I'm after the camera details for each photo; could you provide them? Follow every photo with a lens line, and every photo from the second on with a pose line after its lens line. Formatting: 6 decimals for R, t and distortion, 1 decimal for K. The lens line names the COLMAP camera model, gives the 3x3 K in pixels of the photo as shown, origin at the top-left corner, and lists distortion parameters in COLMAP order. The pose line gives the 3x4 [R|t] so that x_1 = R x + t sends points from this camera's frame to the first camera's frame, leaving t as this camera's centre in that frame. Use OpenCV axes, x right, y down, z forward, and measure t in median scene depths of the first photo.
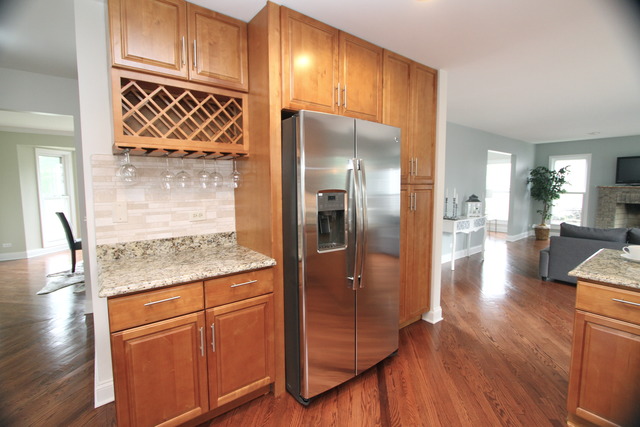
lens RADIAL K [[292.1, 0, 320.4], [0, 292.1, 213.3], [0, 0, 1]] dist [-0.015596, 0.000211]
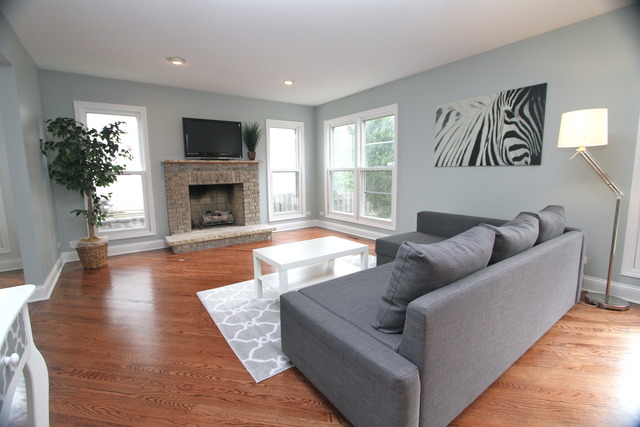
lens RADIAL K [[292.1, 0, 321.4], [0, 292.1, 212.3], [0, 0, 1]] dist [-0.015596, 0.000211]
pose [[0.025767, -0.133460, 0.990719, 0.330440], [0.114727, 0.984895, 0.129692, -0.026602], [-0.993063, 0.110320, 0.040689, 0.673241]]
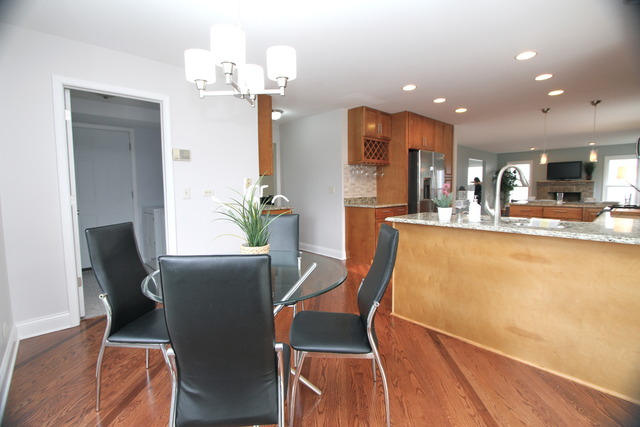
lens RADIAL K [[292.1, 0, 320.3], [0, 292.1, 210.6], [0, 0, 1]] dist [-0.015596, 0.000211]
pose [[0.996351, -0.011868, 0.084522, -0.332592], [0.013122, 0.999812, -0.014306, 0.070653], [-0.084337, 0.015363, 0.996319, -0.457347]]
